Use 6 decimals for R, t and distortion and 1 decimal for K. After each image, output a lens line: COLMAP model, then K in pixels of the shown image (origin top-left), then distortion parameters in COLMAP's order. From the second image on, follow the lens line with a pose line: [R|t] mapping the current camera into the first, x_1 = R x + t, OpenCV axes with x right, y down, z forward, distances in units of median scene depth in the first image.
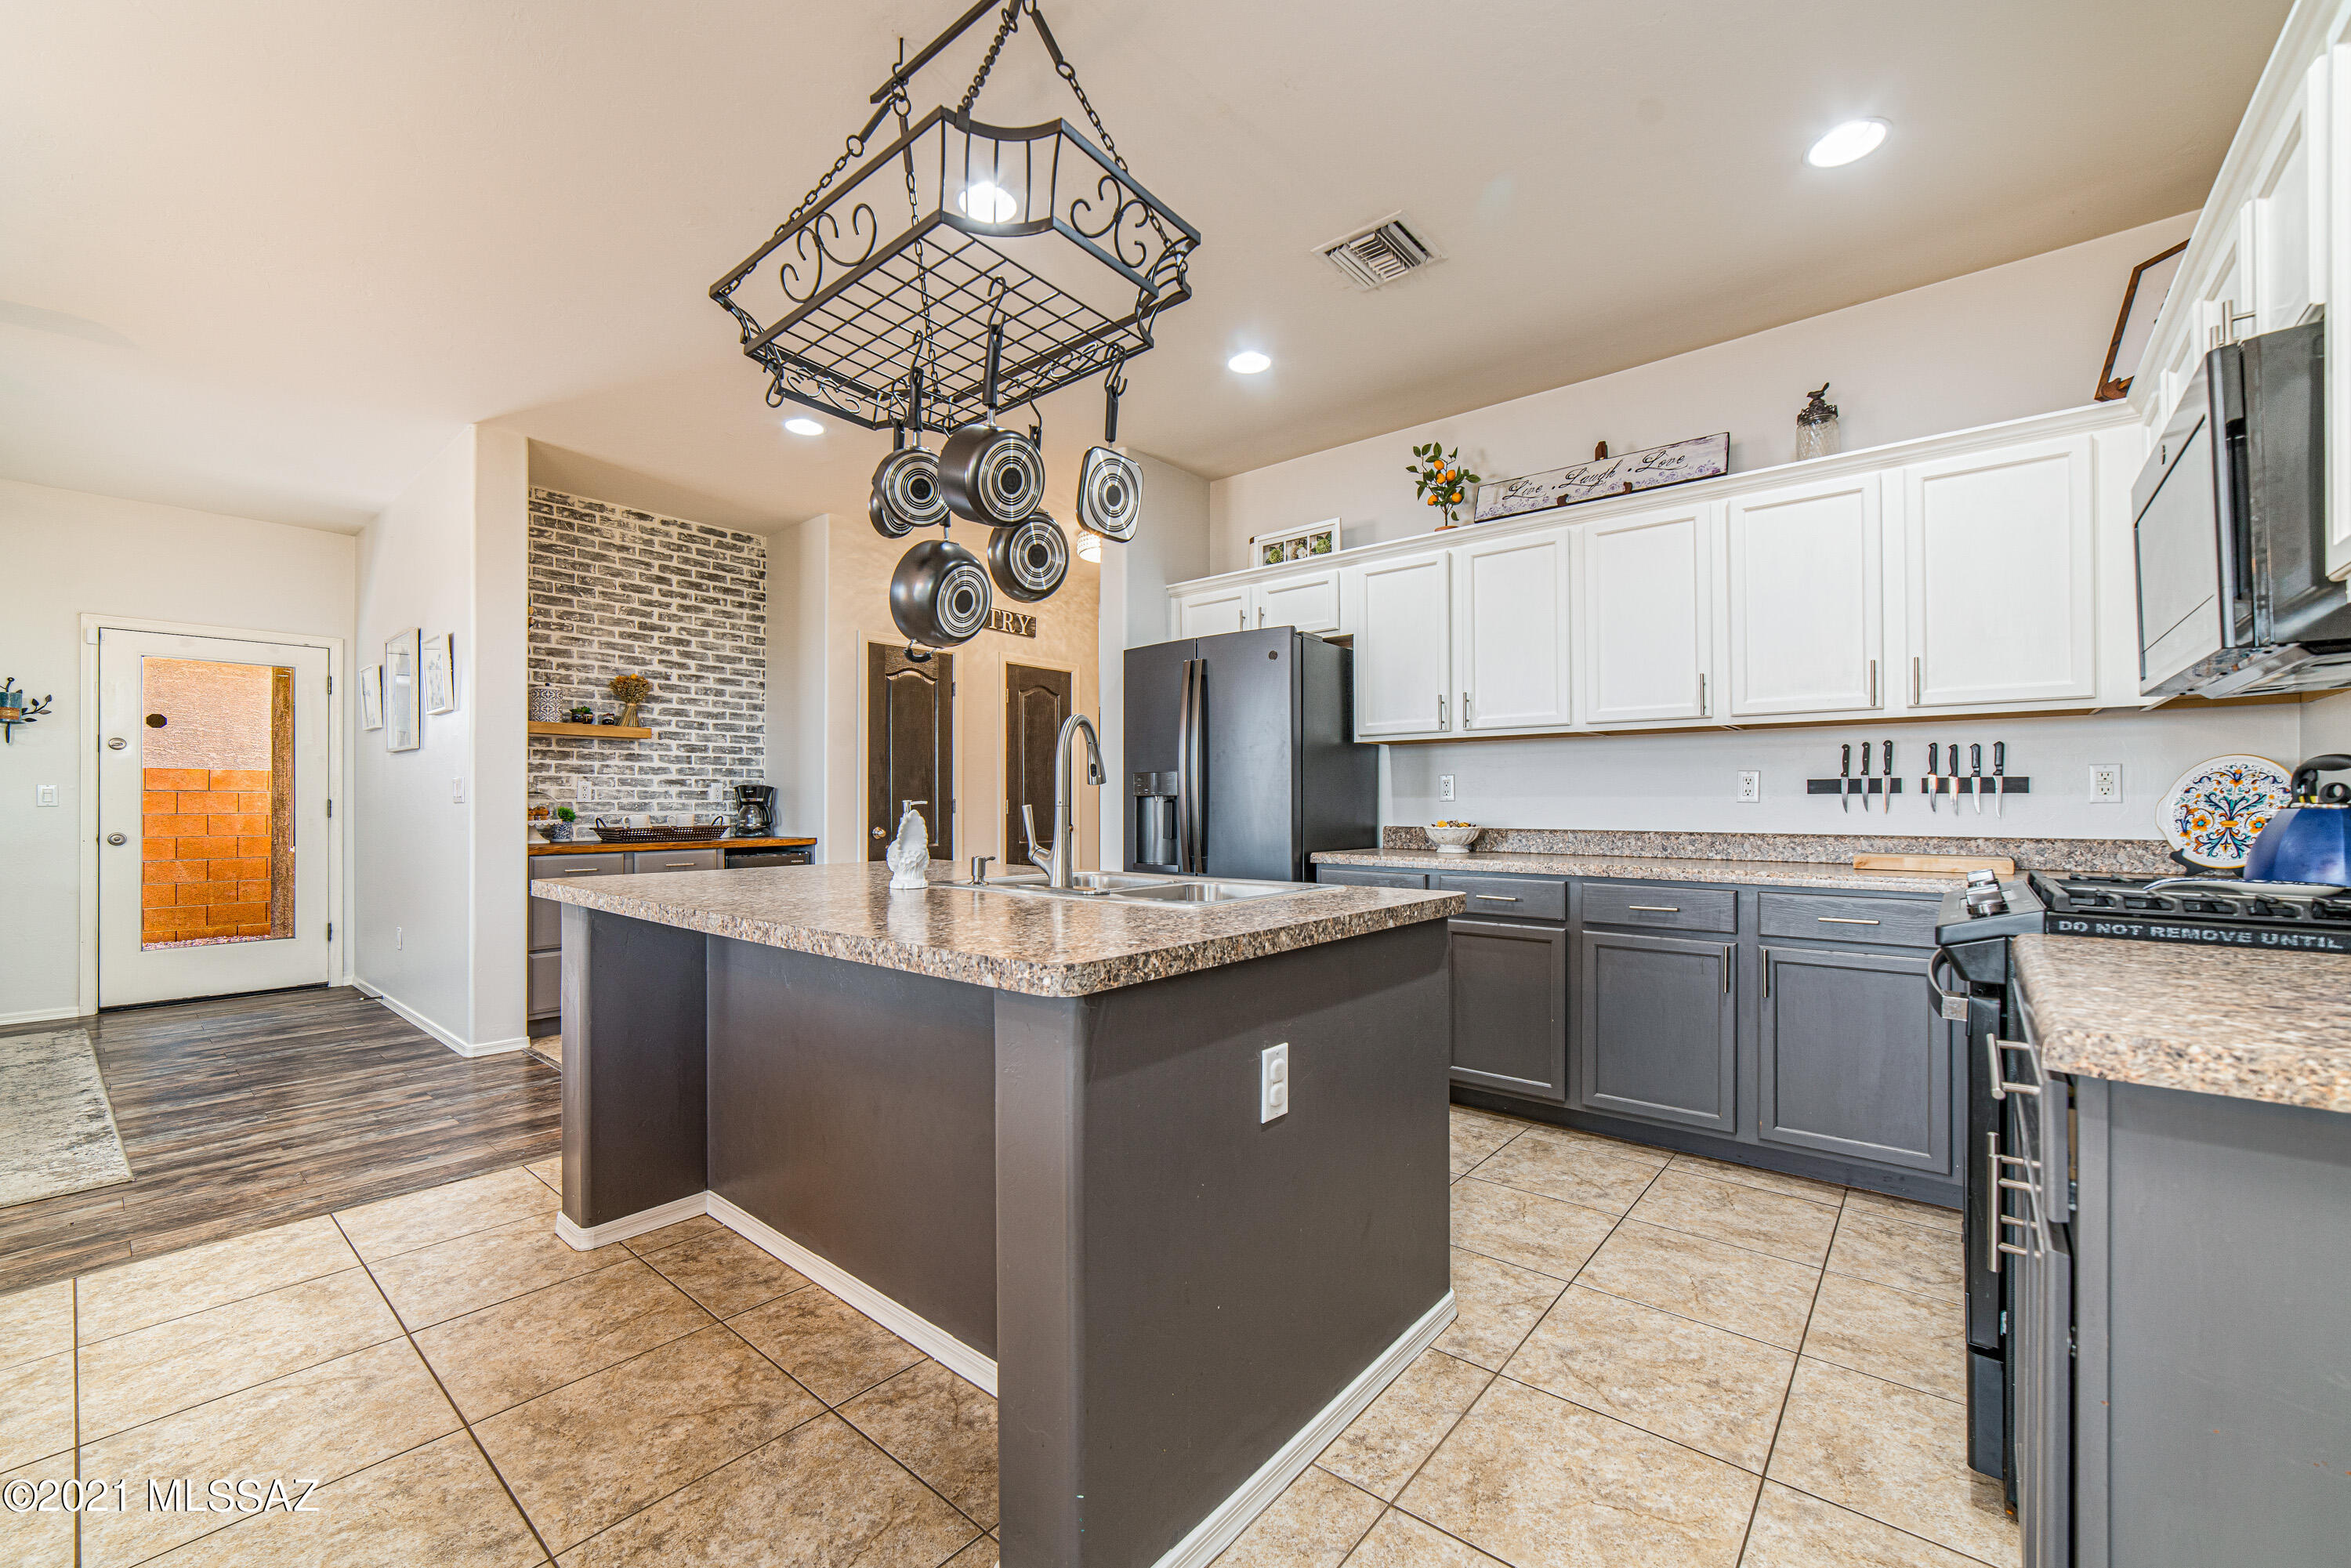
lens RADIAL K [[928.2, 0, 1179.0], [0, 928.2, 799.3], [0, 0, 1]] dist [-0.007552, 0.002072]
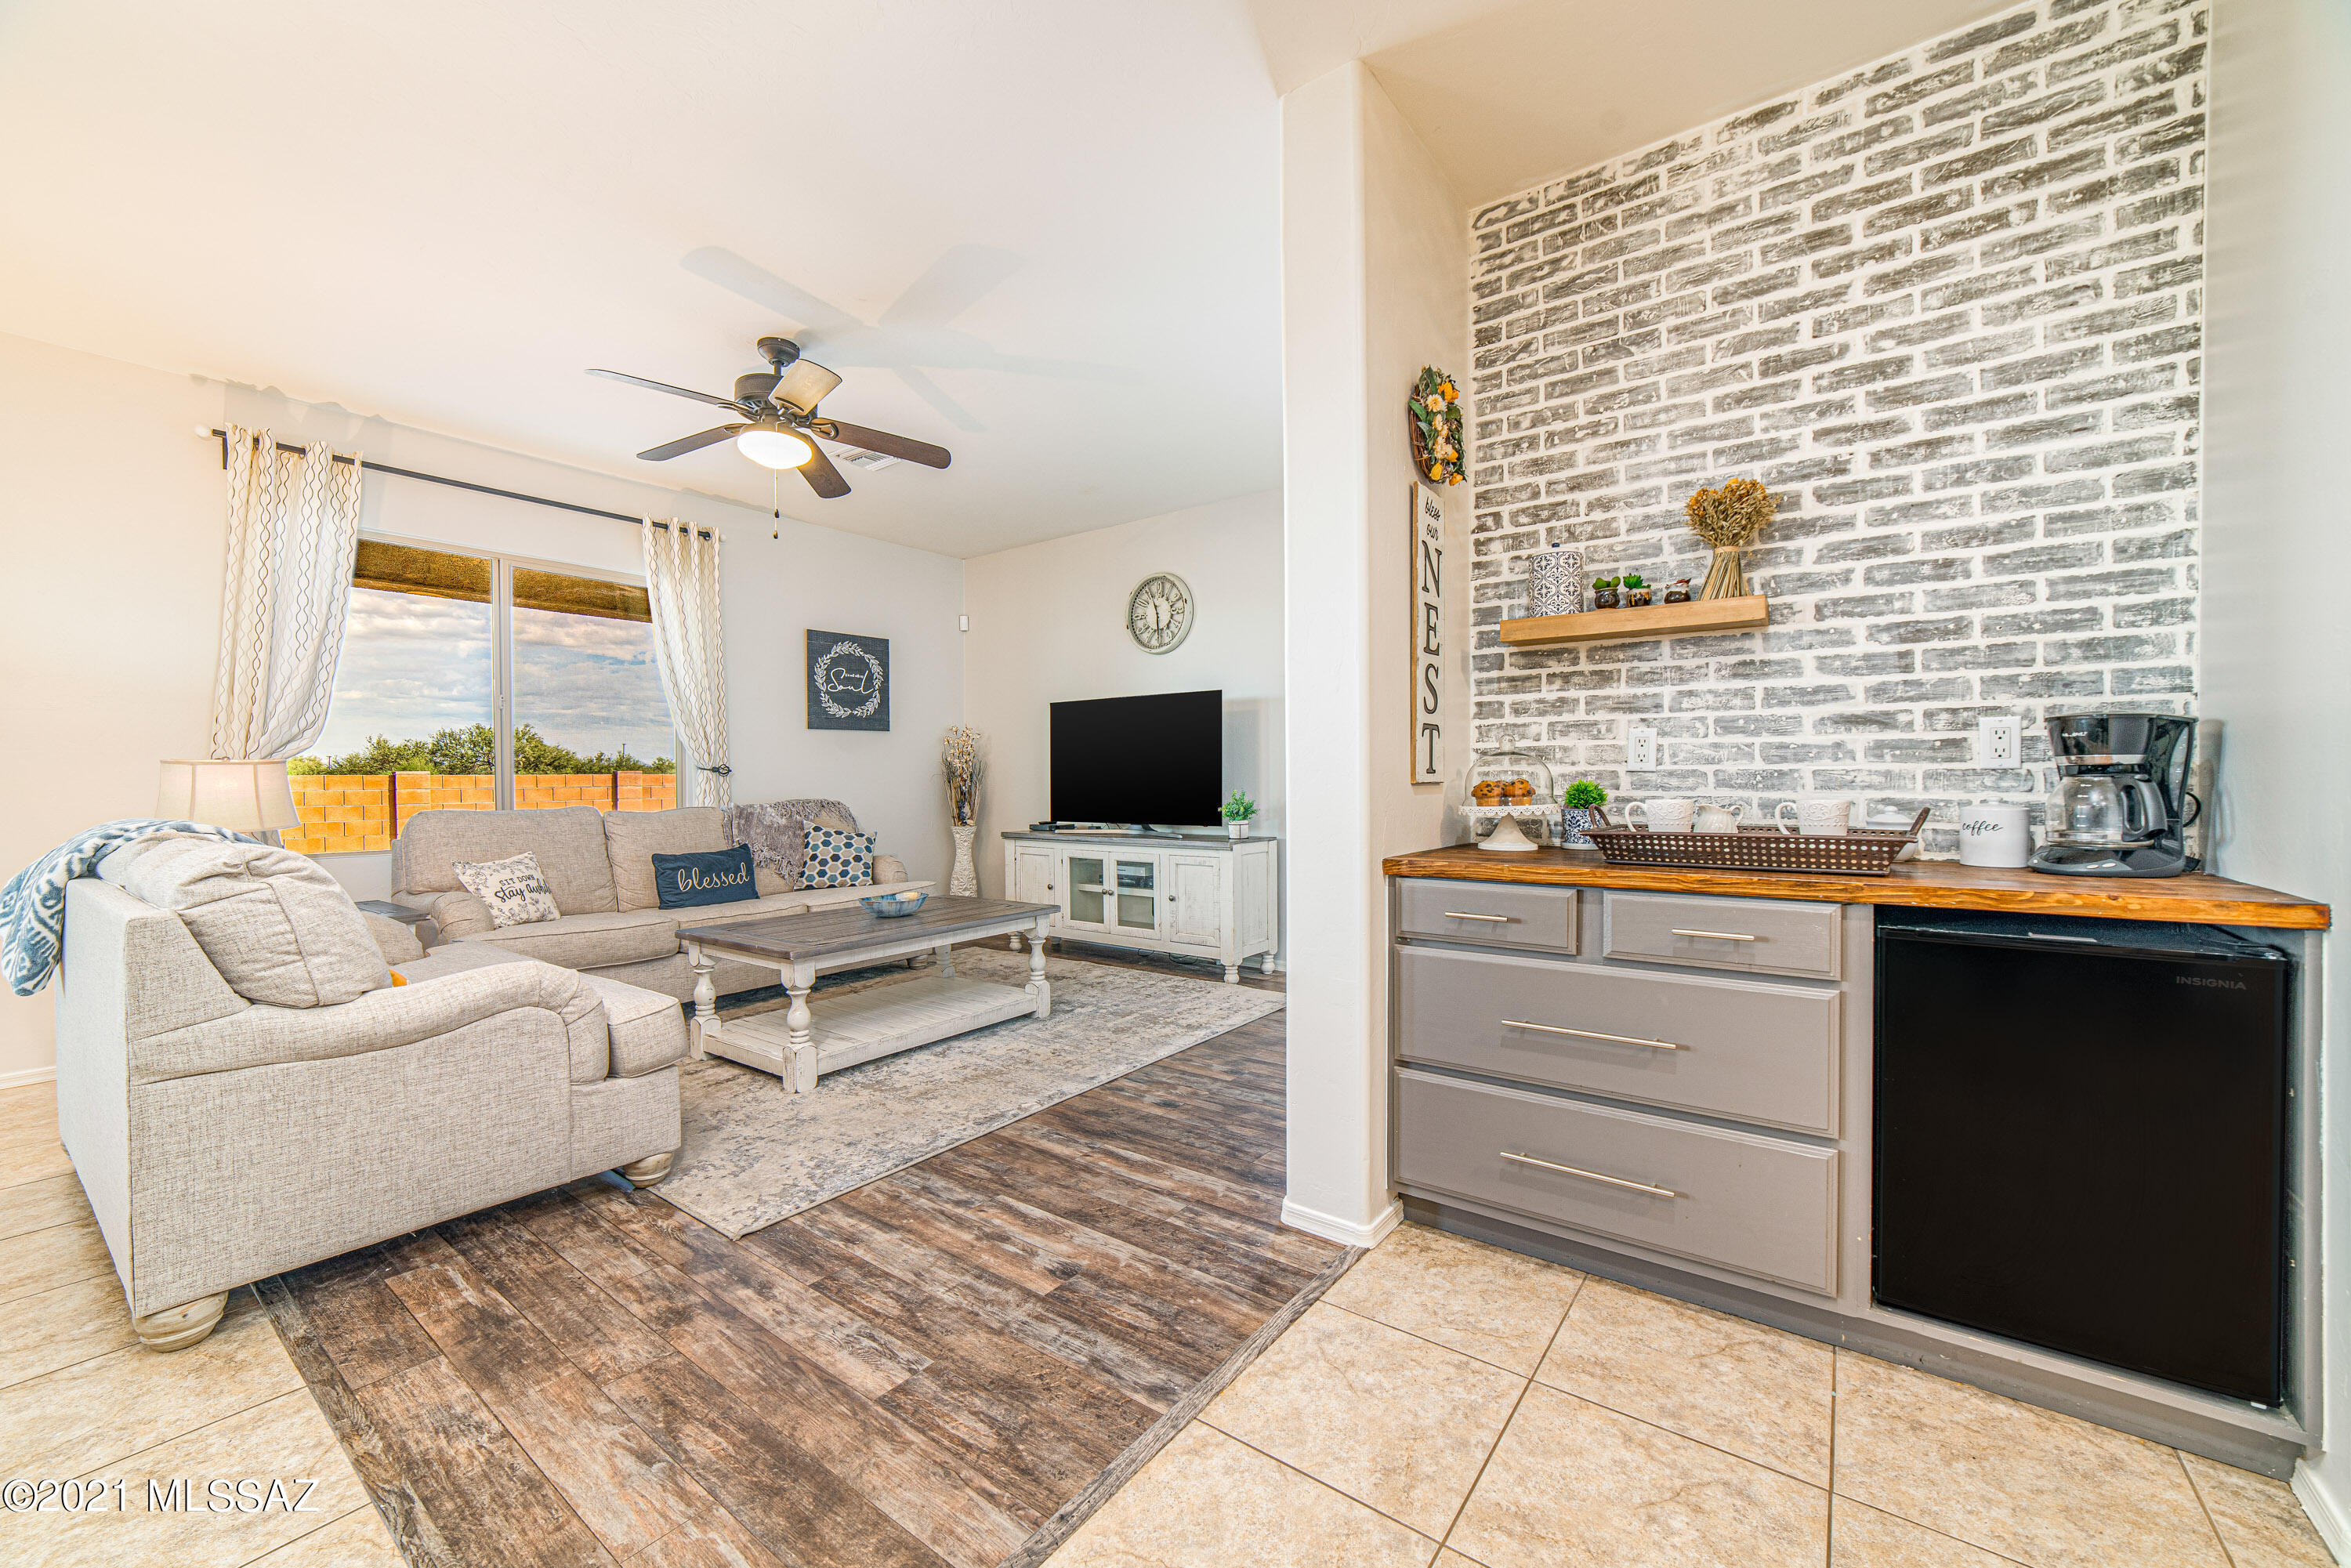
lens RADIAL K [[915.9, 0, 1157.2], [0, 915.9, 781.7], [0, 0, 1]] dist [-0.004029, 0.001432]
pose [[0.042175, 0.005695, -0.999094, -0.169065], [0.010063, 0.999931, 0.006125, 0.003286], [0.999060, -0.010313, 0.042115, 0.729812]]
